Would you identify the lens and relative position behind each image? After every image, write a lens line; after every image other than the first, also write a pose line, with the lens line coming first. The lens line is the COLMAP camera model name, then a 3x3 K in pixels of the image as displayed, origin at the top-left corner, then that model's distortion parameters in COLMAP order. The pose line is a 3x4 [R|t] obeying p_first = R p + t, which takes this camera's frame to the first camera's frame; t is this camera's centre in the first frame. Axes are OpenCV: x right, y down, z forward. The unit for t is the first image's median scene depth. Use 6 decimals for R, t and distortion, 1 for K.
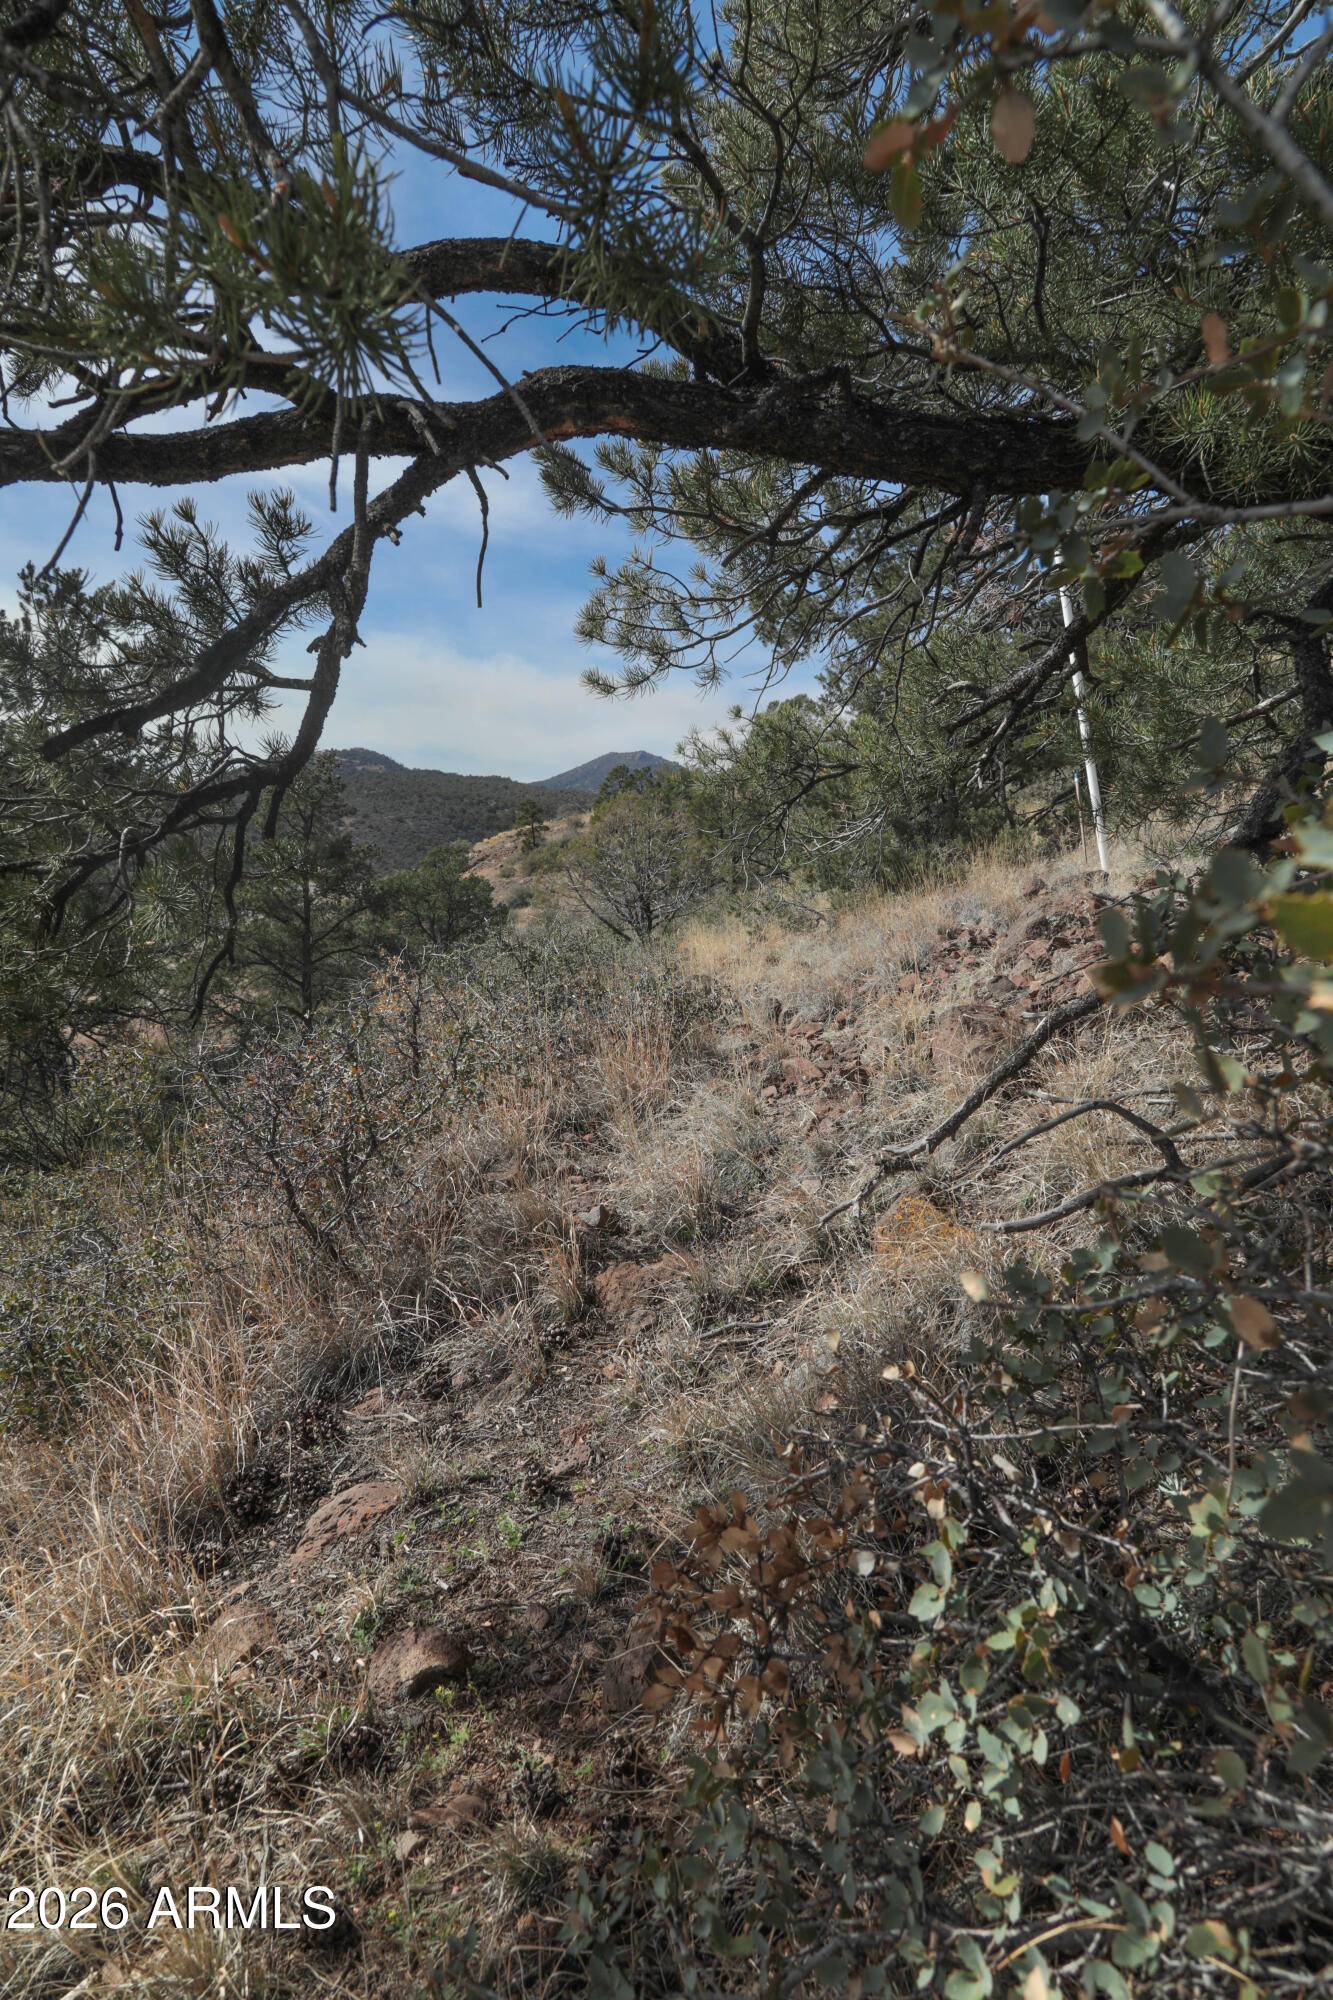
lens RADIAL K [[1377.0, 0, 714.9], [0, 1377.0, 972.4], [0, 0, 1]] dist [0.104576, -0.002299]
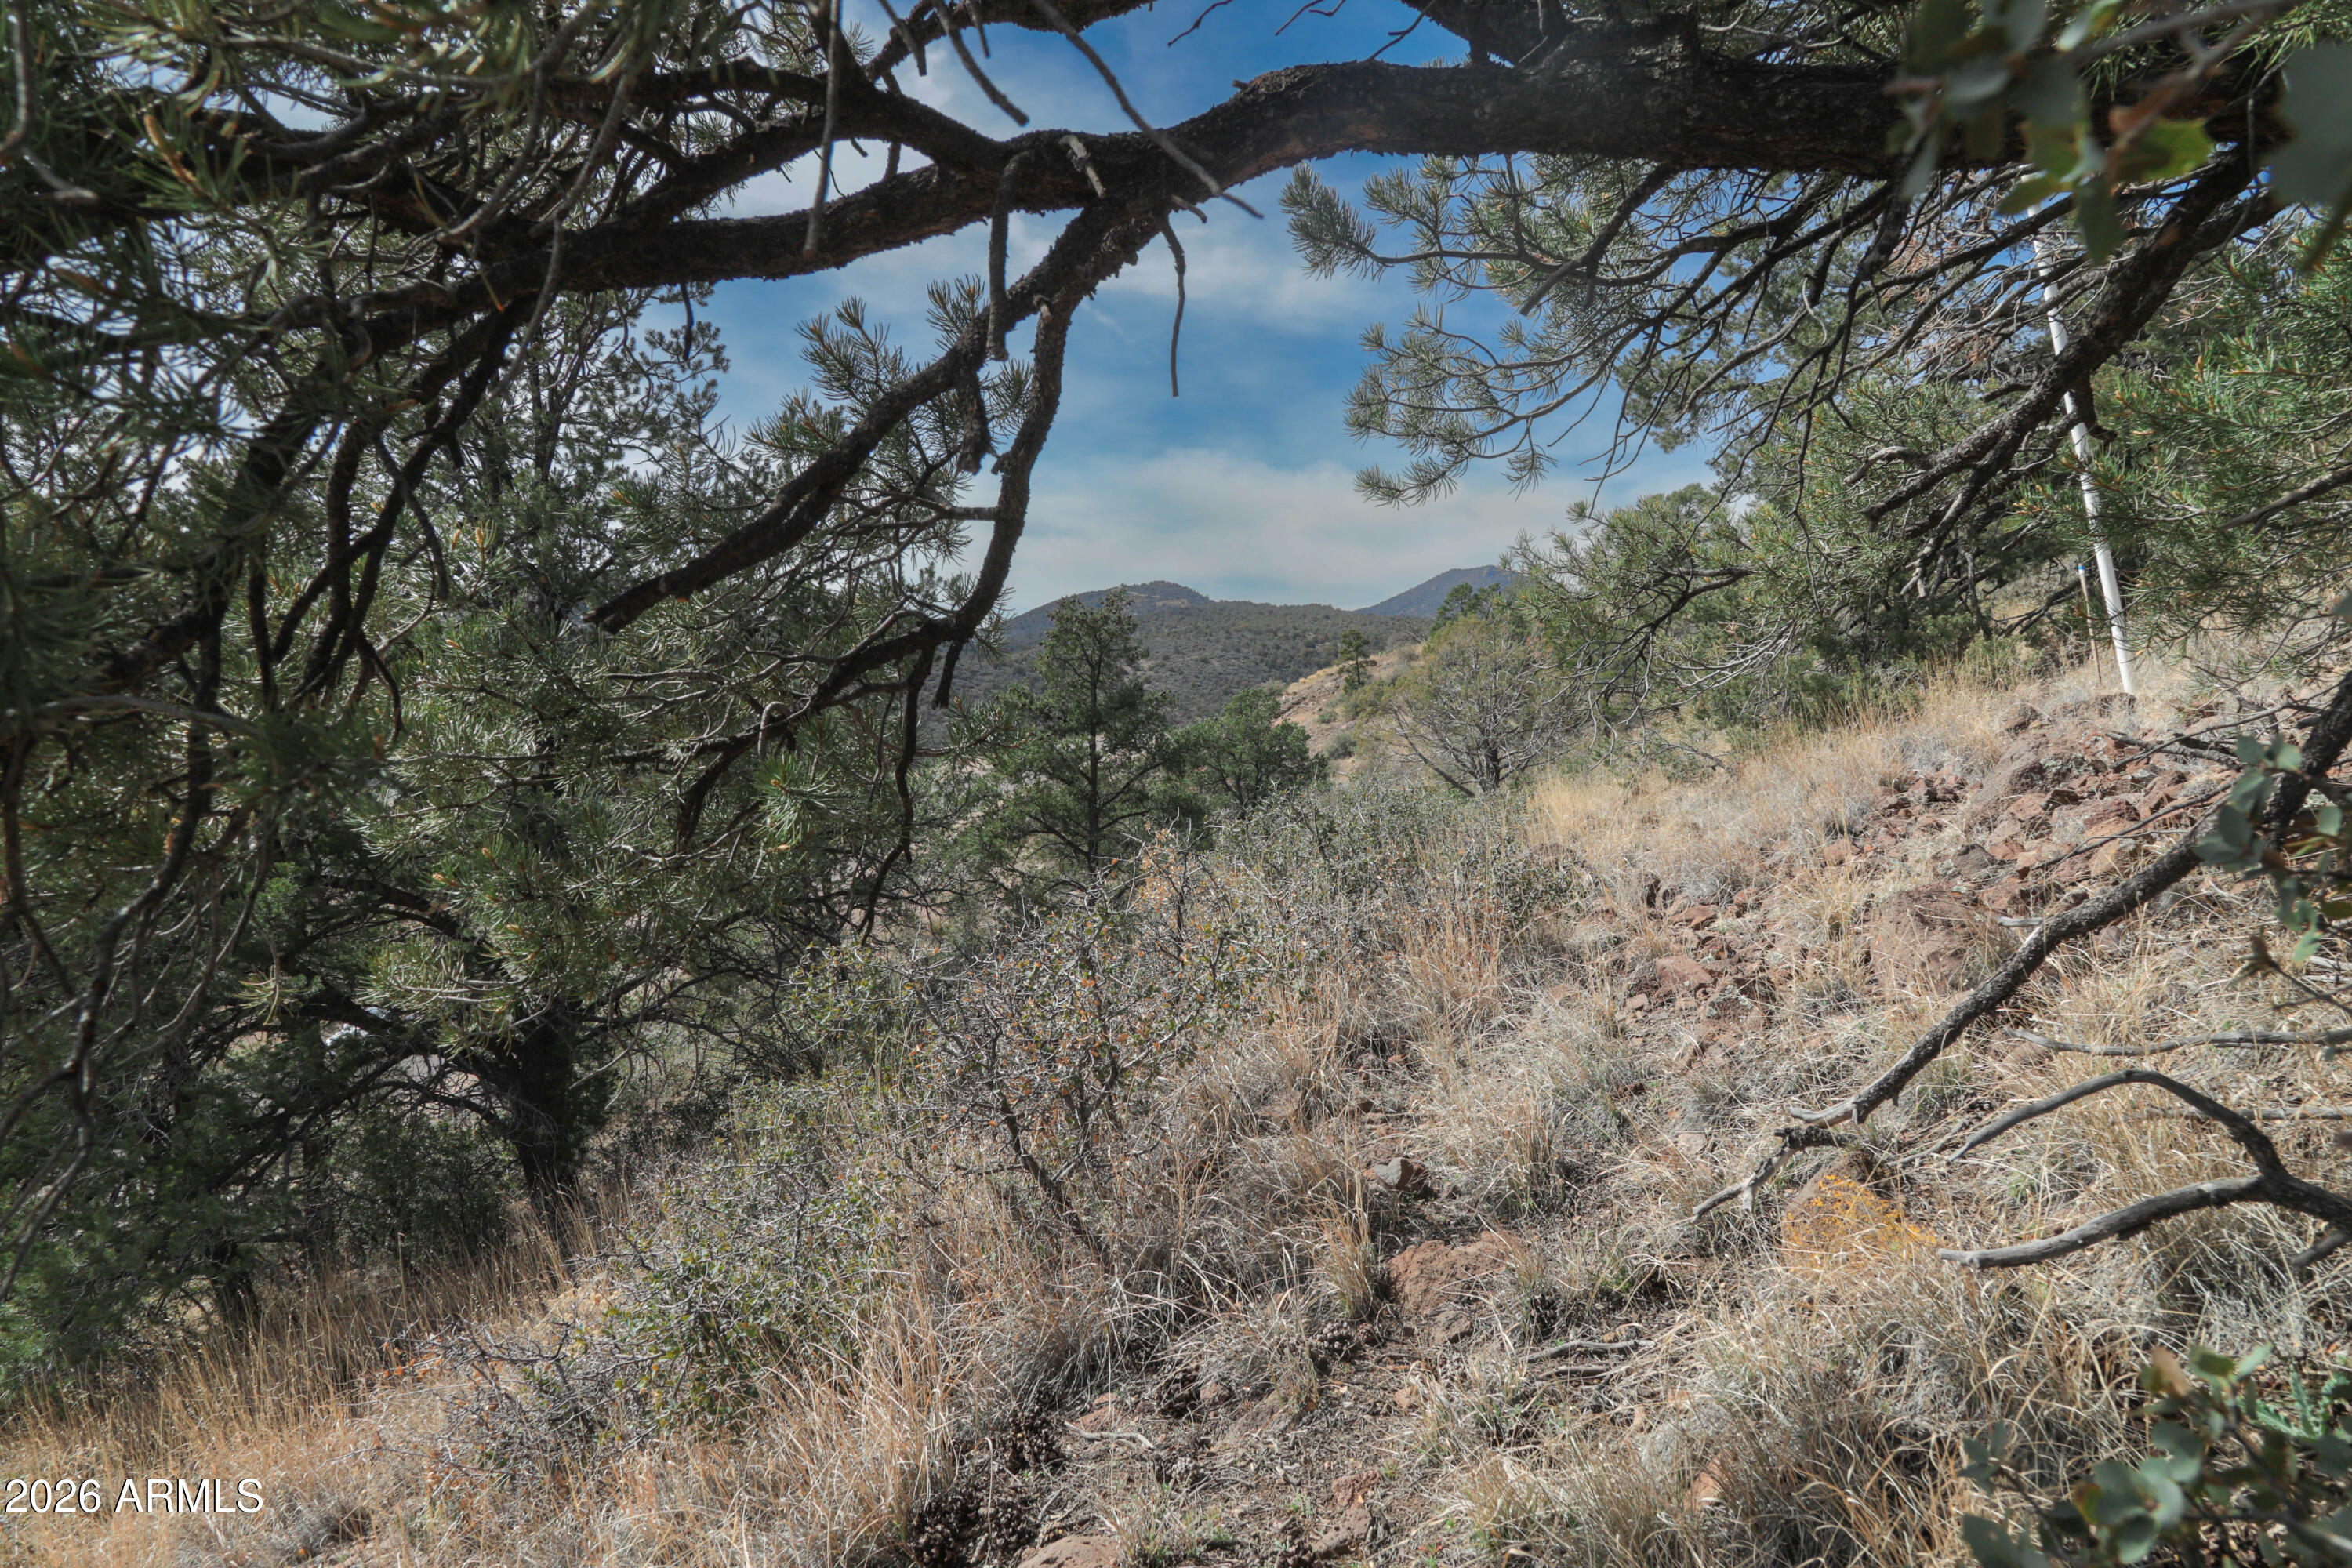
lens RADIAL K [[1602.8, 0, 1178.2], [0, 1602.8, 777.5], [0, 0, 1]] dist [0.083289, -0.024557]
pose [[0.968203, -0.019803, -0.249381, 0.026415], [0.012005, 0.999391, -0.032750, -0.016417], [0.249877, 0.028715, 0.967852, 0.096740]]
